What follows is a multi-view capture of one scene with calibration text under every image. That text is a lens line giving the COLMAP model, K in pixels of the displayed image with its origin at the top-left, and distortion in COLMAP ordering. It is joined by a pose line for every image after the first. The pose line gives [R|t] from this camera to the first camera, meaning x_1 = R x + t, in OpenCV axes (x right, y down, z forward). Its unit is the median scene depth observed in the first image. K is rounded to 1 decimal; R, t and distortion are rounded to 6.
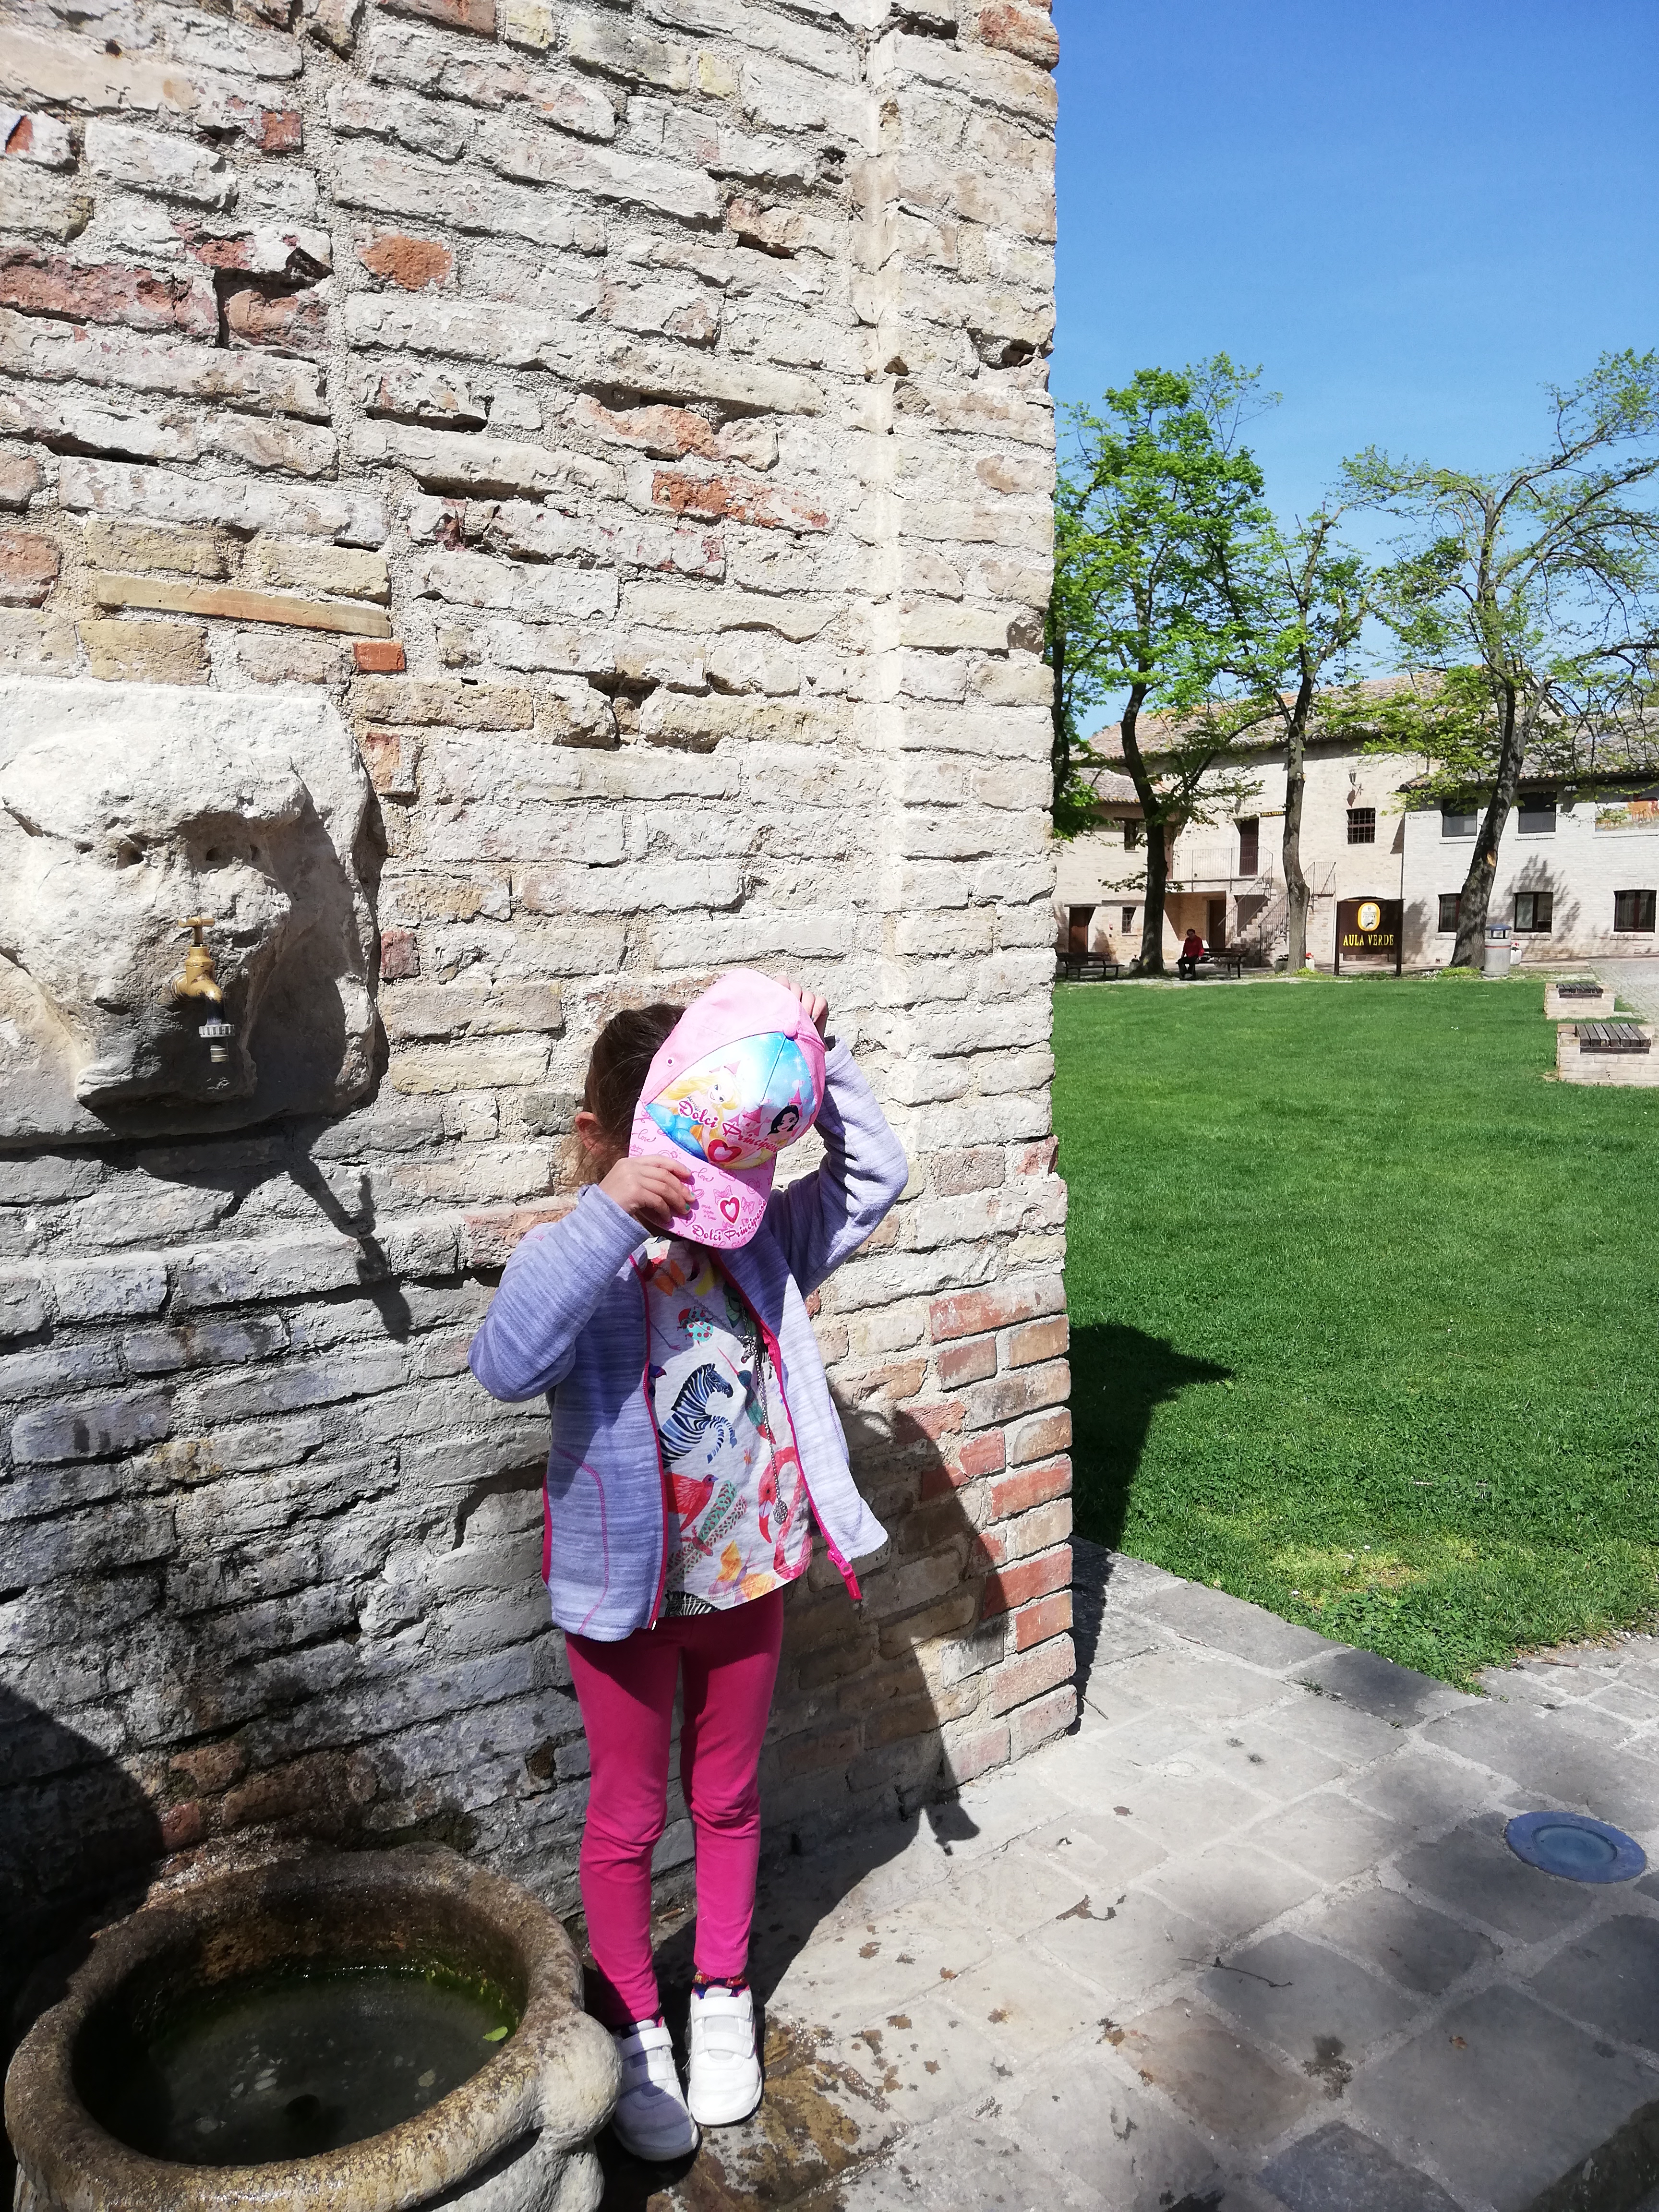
lens RADIAL K [[1648.0, 0, 850.8], [0, 1648.0, 1113.3], [0, 0, 1]] dist [0.091710, -0.154082]
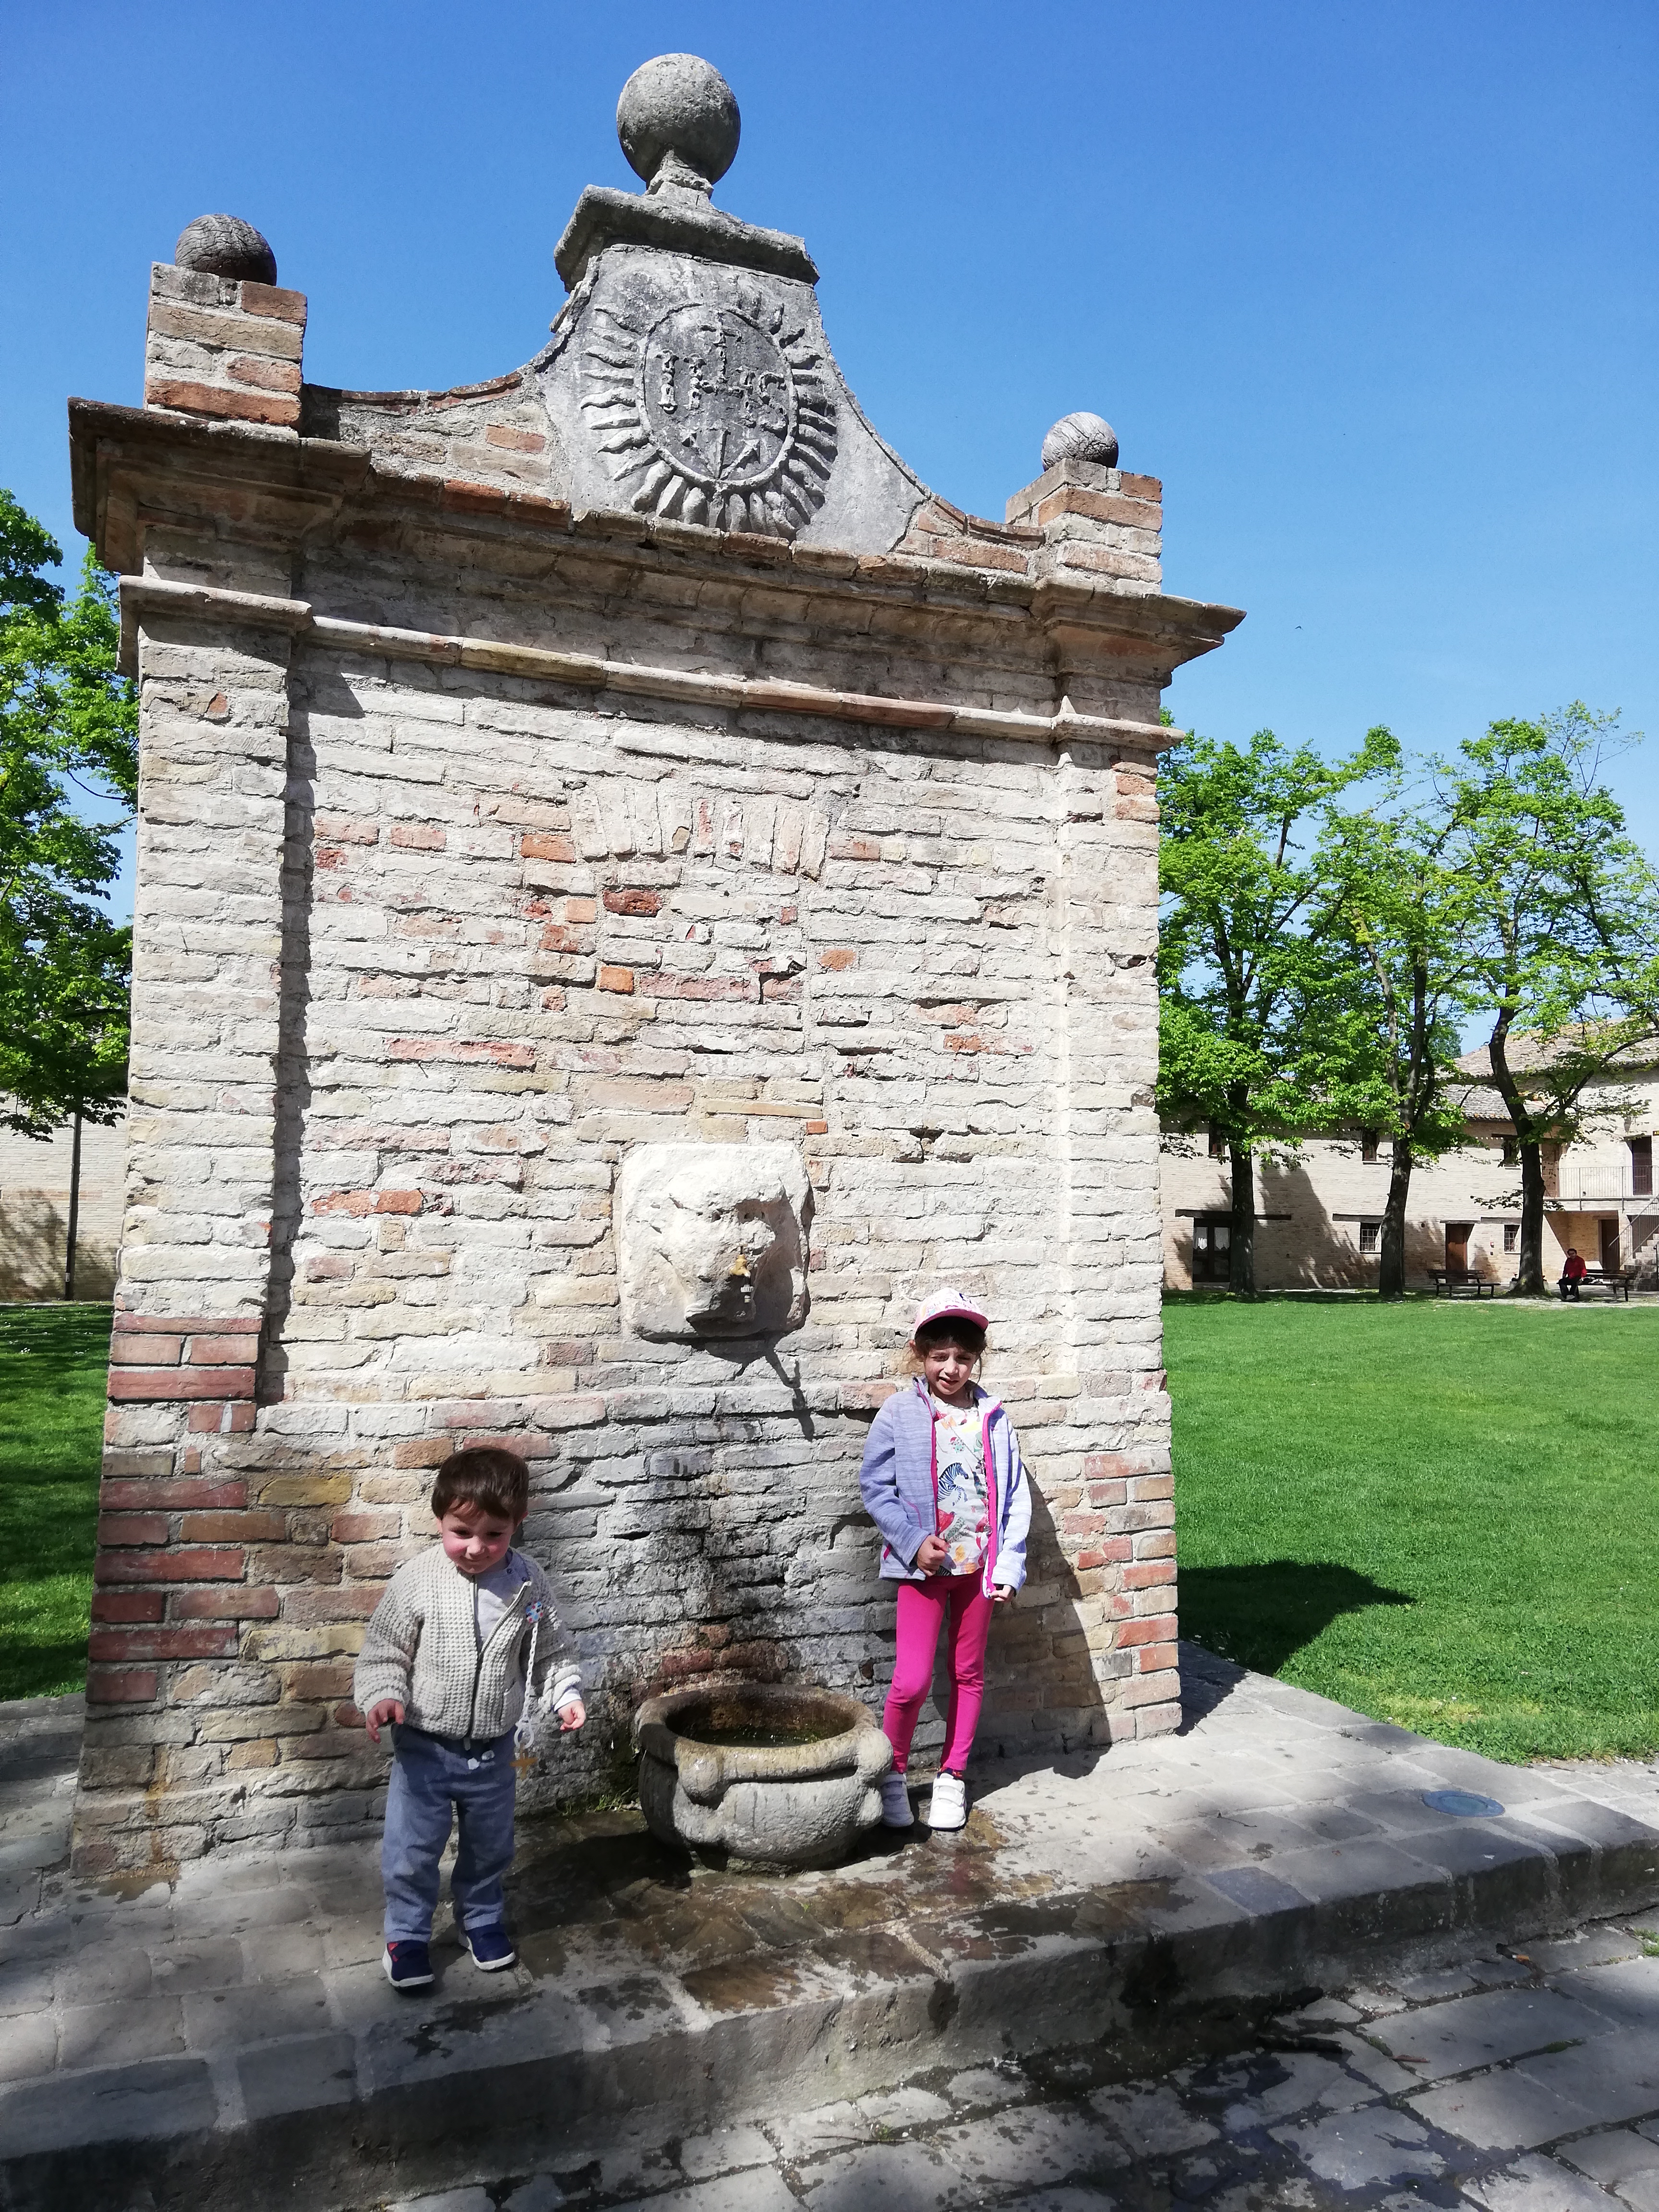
lens RADIAL K [[1704.6, 0, 851.5], [0, 1704.6, 1106.4], [0, 0, 1]] dist [0.110938, -0.207888]
pose [[0.974819, 0.004023, -0.222961, 0.257405], [-0.045012, 0.982807, -0.179065, 0.101119], [0.218407, 0.184592, 0.958240, -1.120163]]
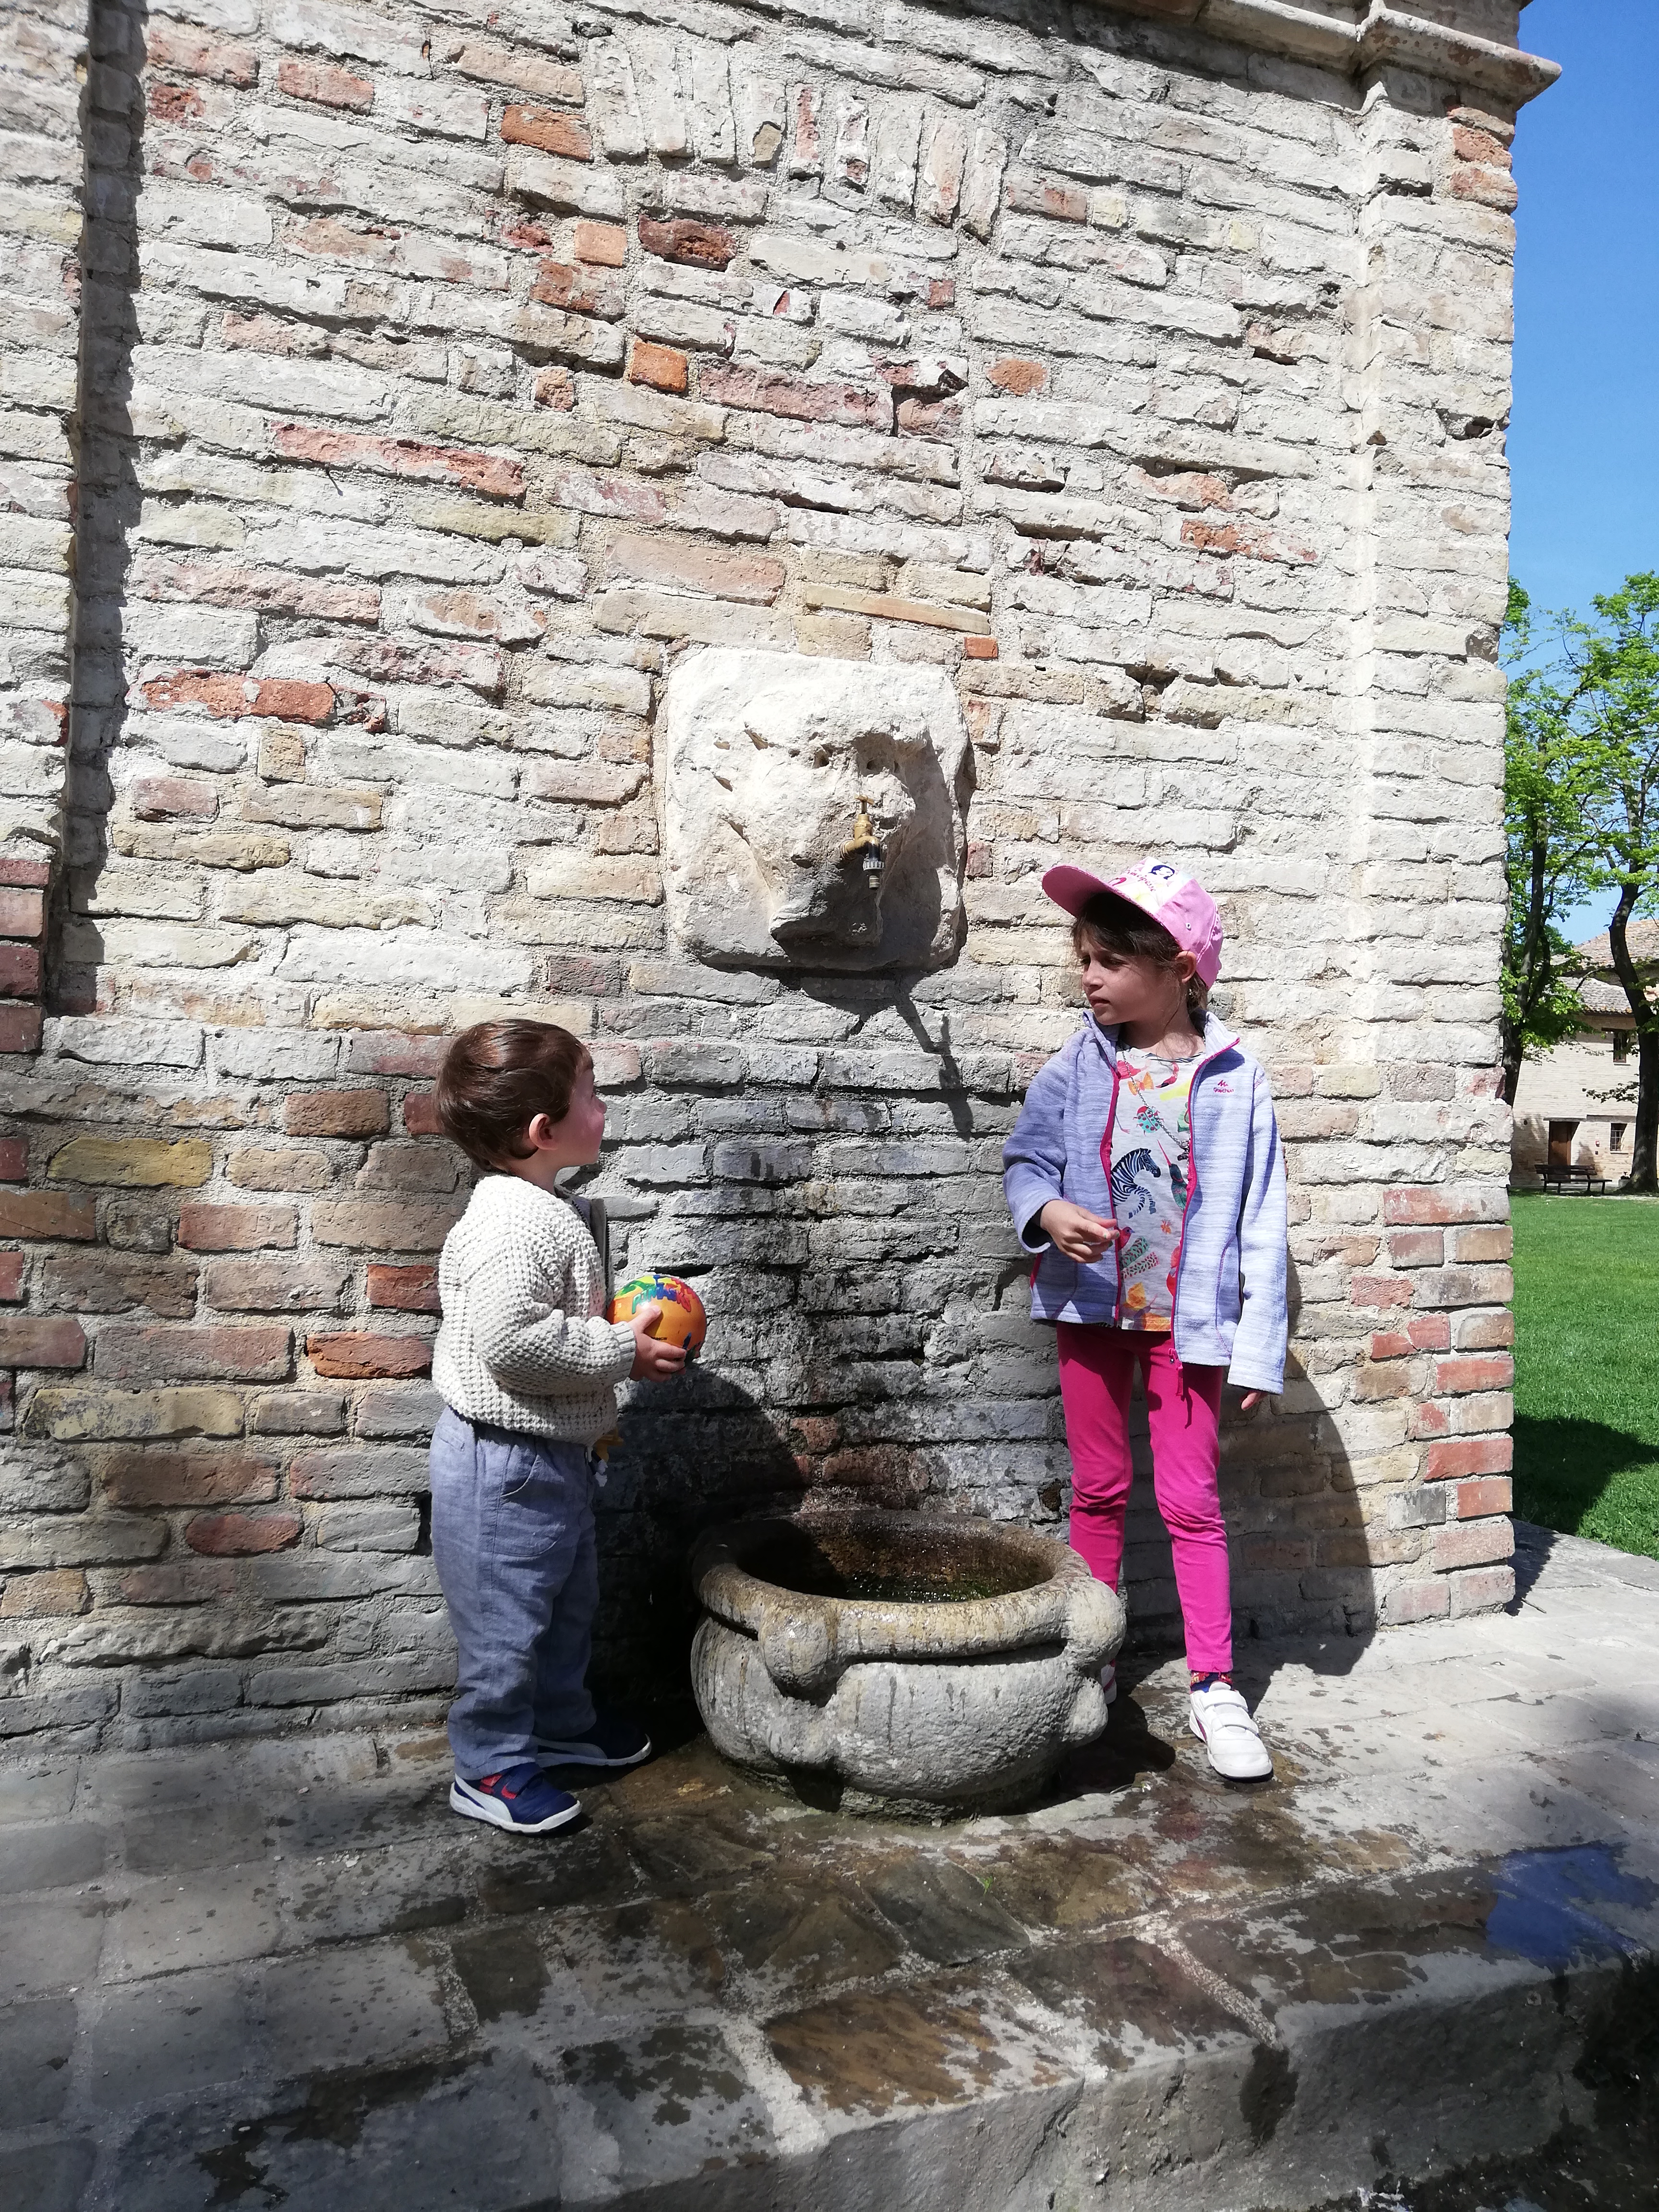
lens RADIAL K [[1660.7, 0, 844.2], [0, 1660.7, 1123.2], [0, 0, 1]] dist [0.107382, -0.182409]
pose [[0.963536, 0.028978, -0.266004, -0.007422], [-0.062732, 0.990876, -0.119289, 0.277259], [0.260120, 0.131627, 0.956563, -0.300708]]
